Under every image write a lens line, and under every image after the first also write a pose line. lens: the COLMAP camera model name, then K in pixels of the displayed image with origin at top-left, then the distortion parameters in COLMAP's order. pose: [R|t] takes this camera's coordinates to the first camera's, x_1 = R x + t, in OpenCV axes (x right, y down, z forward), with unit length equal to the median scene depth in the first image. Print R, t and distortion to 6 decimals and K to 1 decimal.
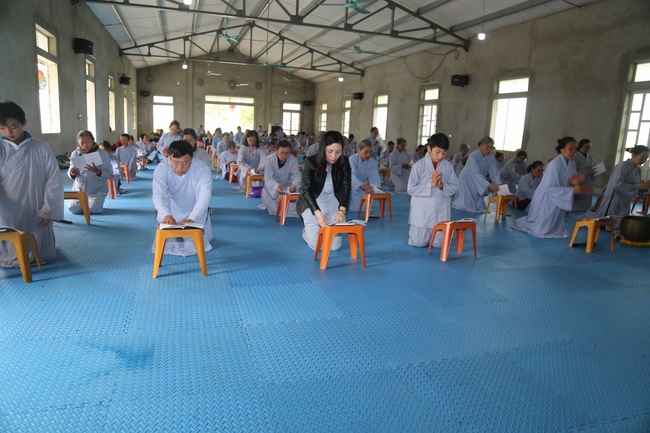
lens RADIAL K [[440.6, 0, 325.0], [0, 440.6, 216.5], [0, 0, 1]] dist [-0.127193, 0.074994]
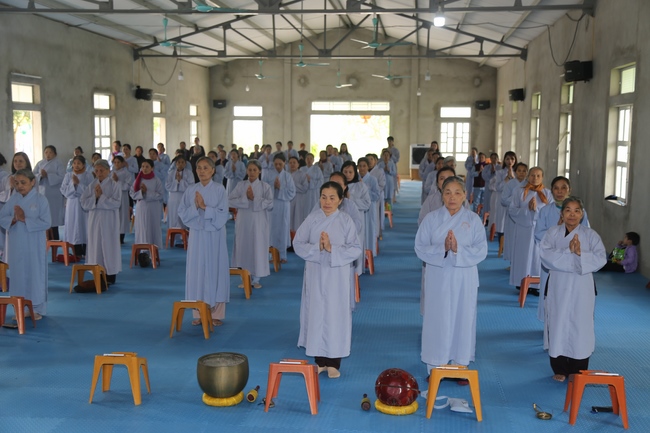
lens RADIAL K [[788.0, 0, 325.0], [0, 788.0, 216.5], [0, 0, 1]] dist [0.084598, 0.000172]
pose [[0.906168, 0.004036, -0.422898, 0.325810], [-0.043889, 0.995453, -0.084544, -0.026958], [0.420634, 0.095171, 0.902225, -0.010384]]
